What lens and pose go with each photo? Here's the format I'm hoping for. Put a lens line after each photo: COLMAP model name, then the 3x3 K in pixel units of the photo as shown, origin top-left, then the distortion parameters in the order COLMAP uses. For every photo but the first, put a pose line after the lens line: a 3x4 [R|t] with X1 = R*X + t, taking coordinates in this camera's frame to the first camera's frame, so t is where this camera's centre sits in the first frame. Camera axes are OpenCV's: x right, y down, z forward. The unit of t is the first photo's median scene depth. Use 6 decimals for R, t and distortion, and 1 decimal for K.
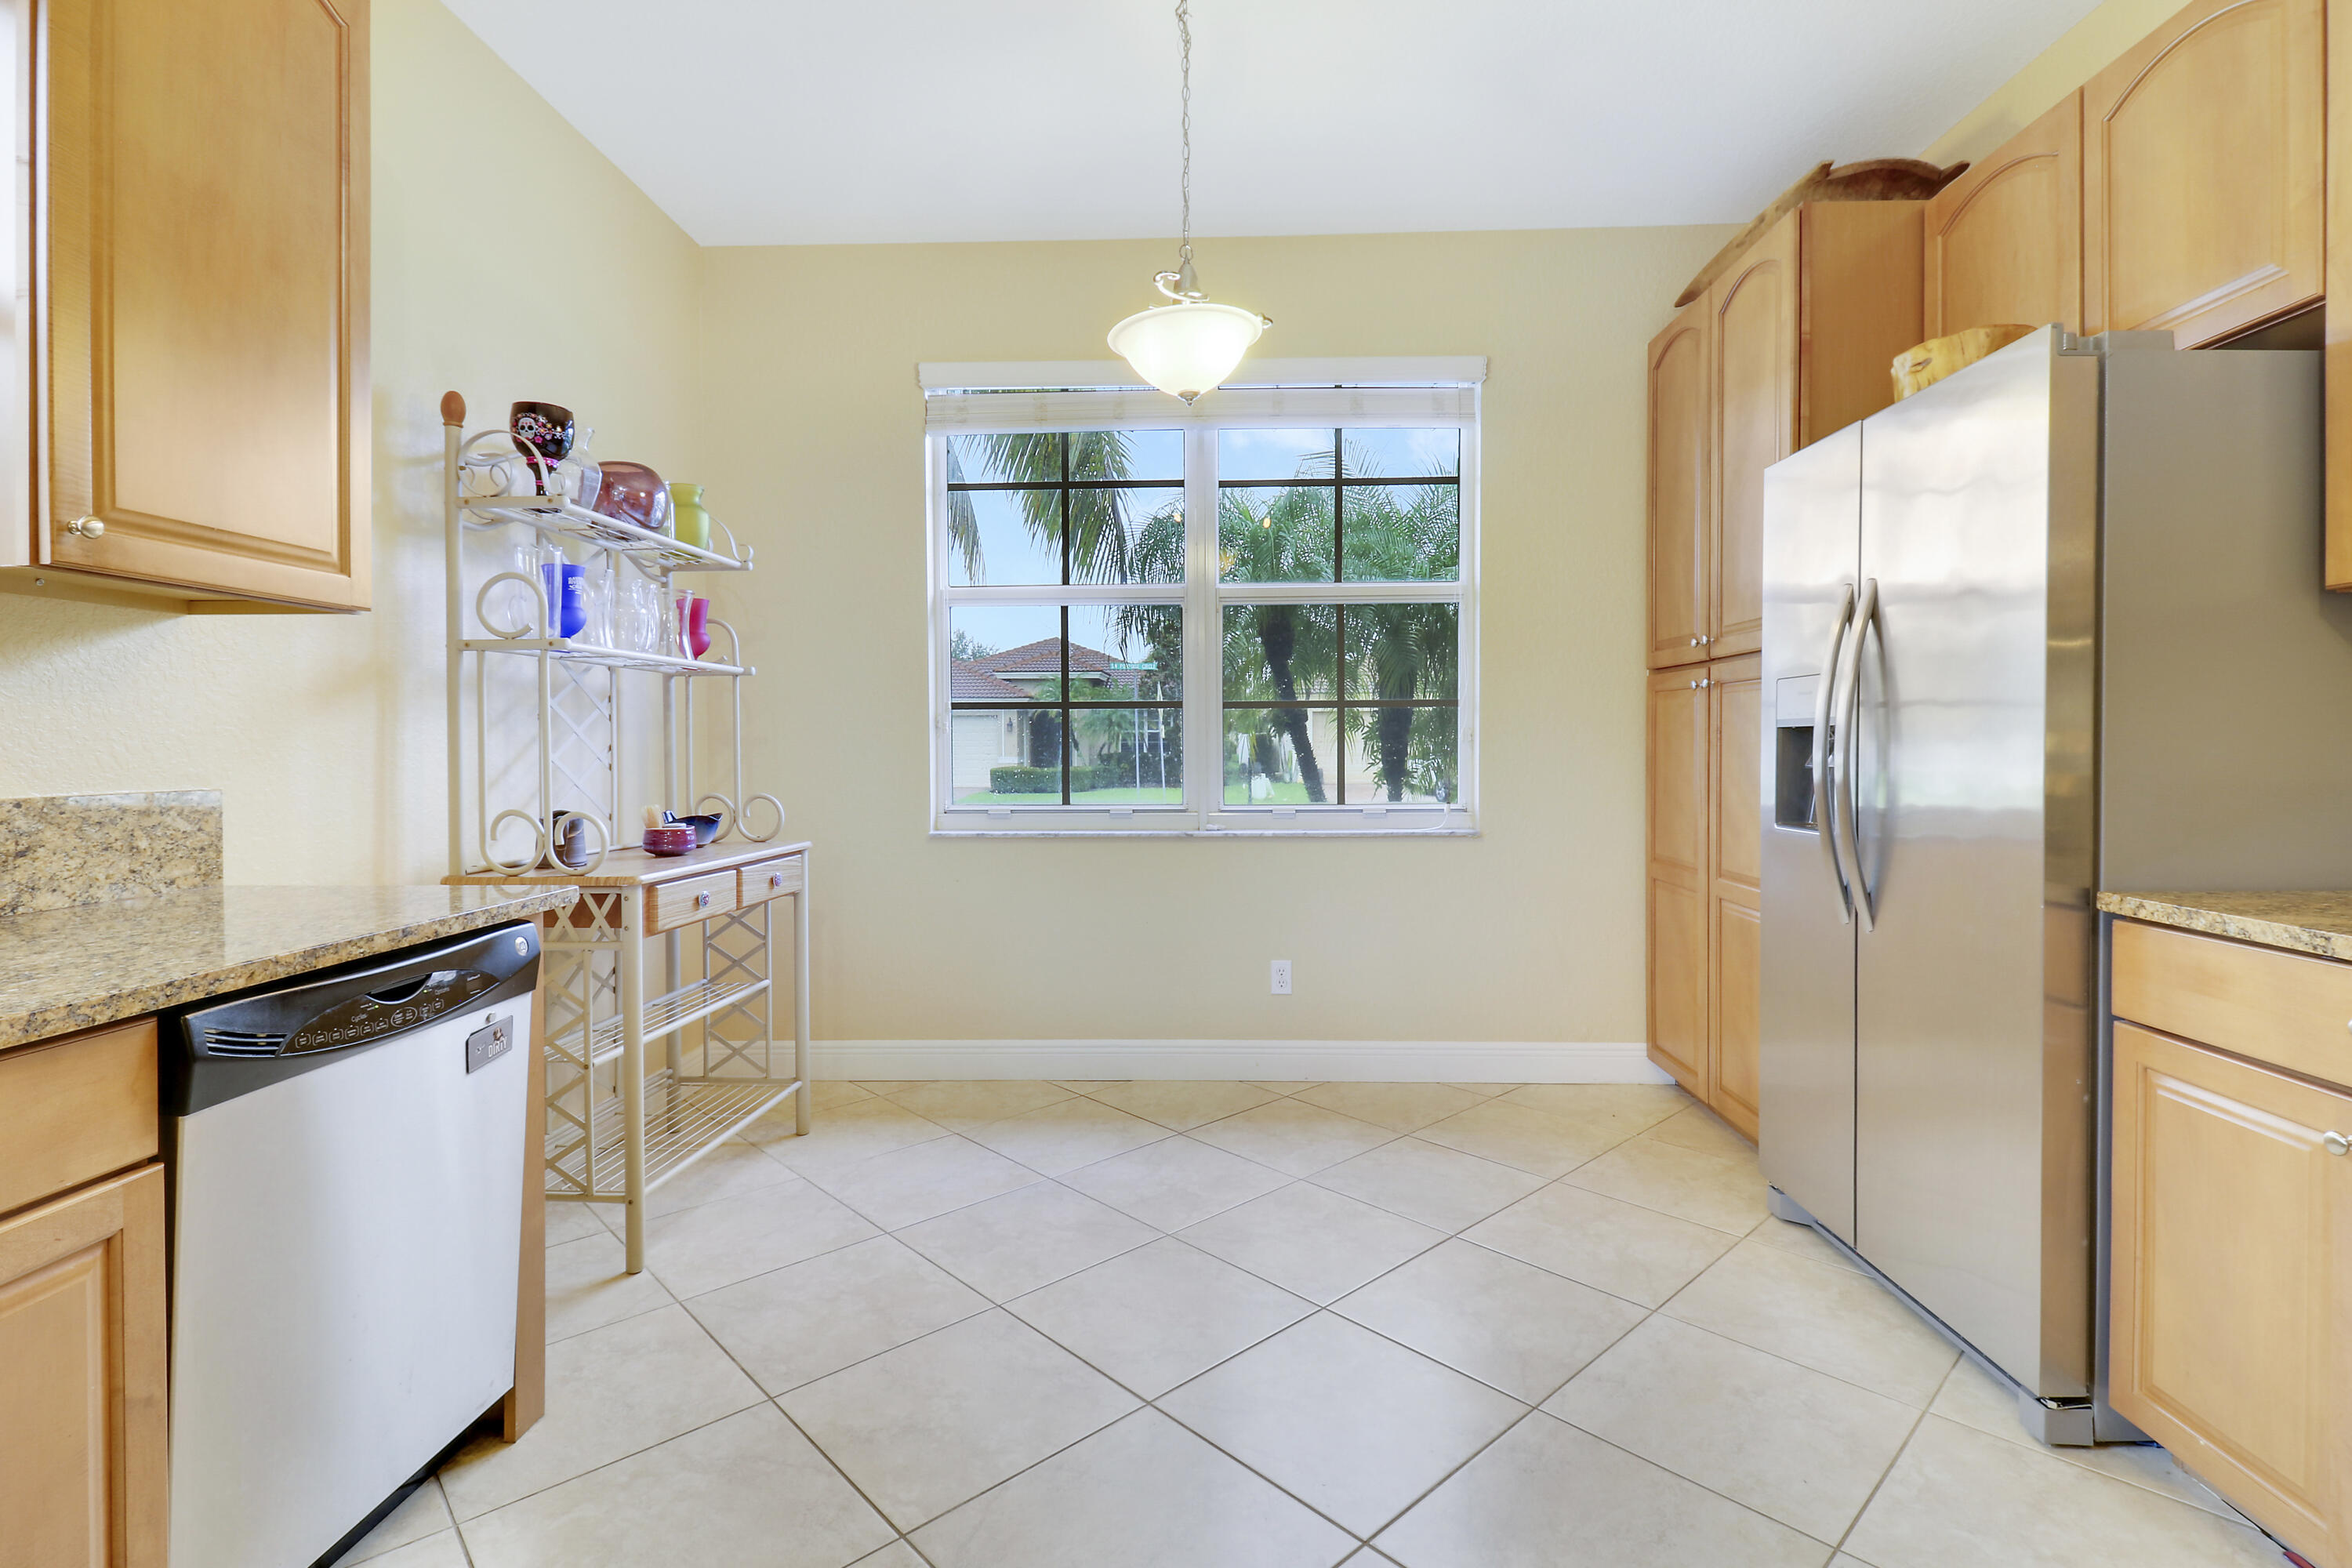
lens RADIAL K [[1108.7, 0, 1168.7], [0, 1108.7, 765.7], [0, 0, 1]] dist [0.002156, -0.010581]
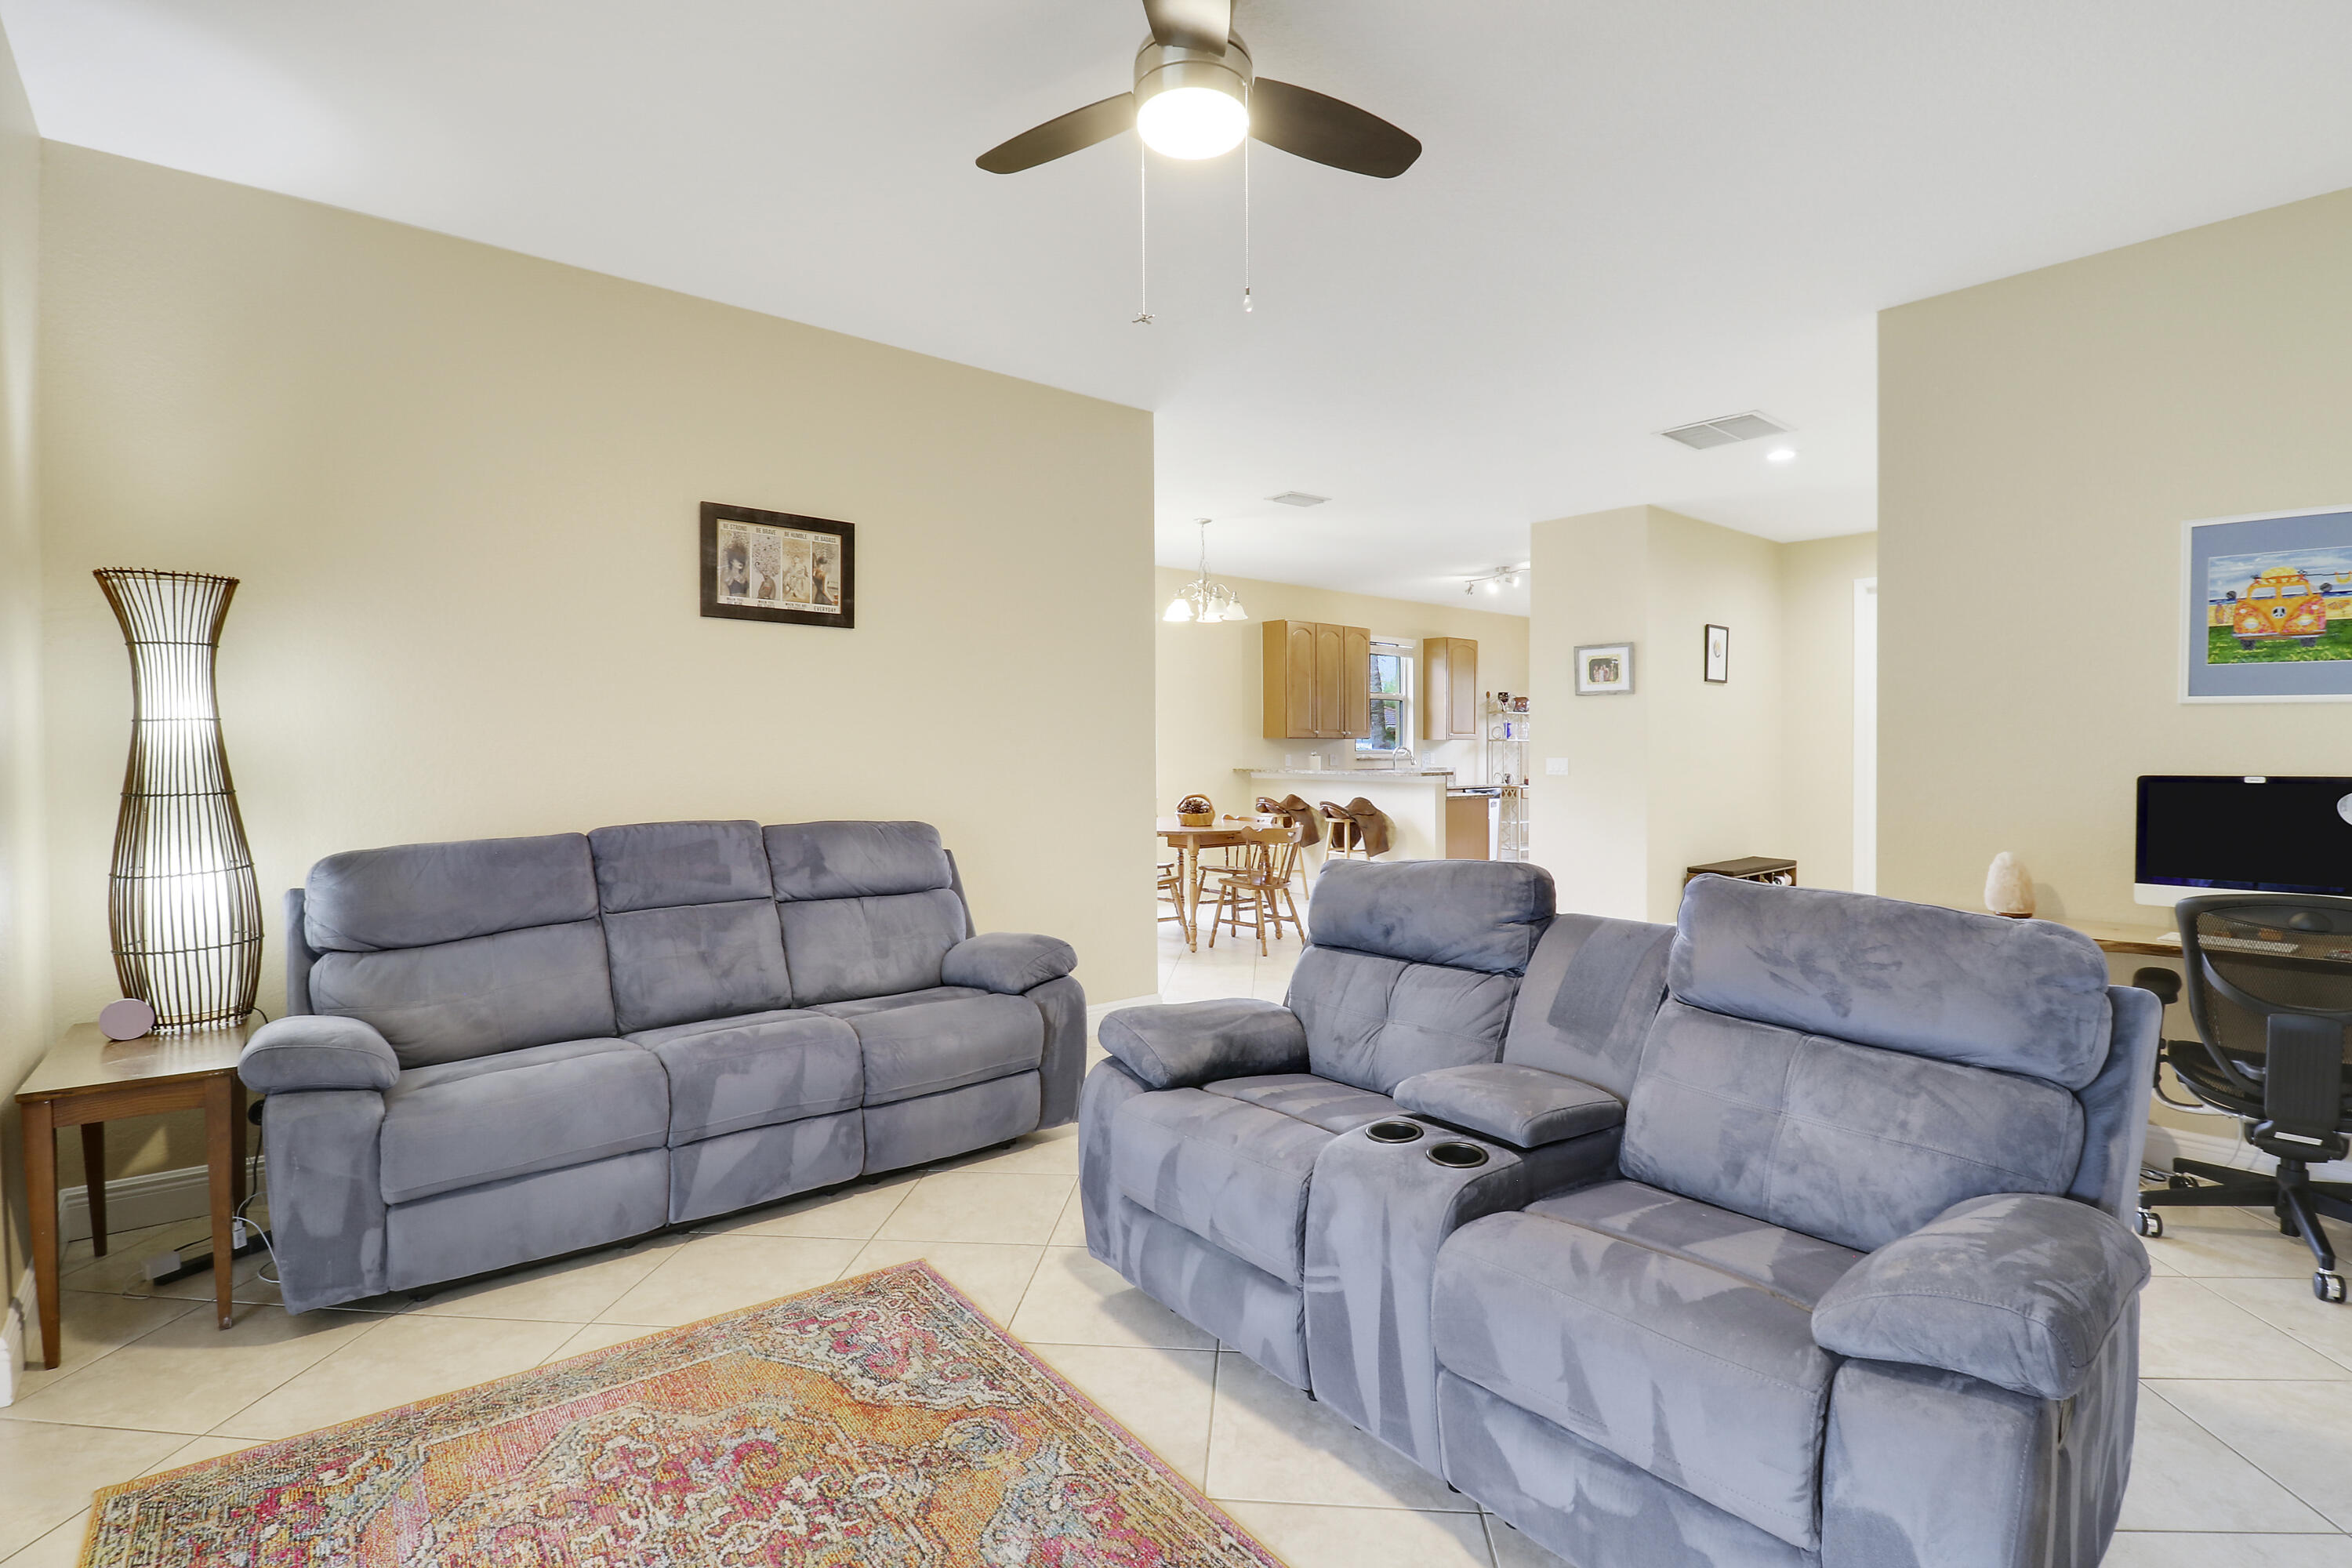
lens RADIAL K [[1107.3, 0, 1211.3], [0, 1107.3, 781.9], [0, 0, 1]] dist [0.002074, -0.015609]
pose [[0.699929, 0.029465, -0.713604, 1.795404], [-0.019661, 0.999565, 0.021989, -0.002193], [0.713941, -0.001361, 0.700204, -2.963291]]
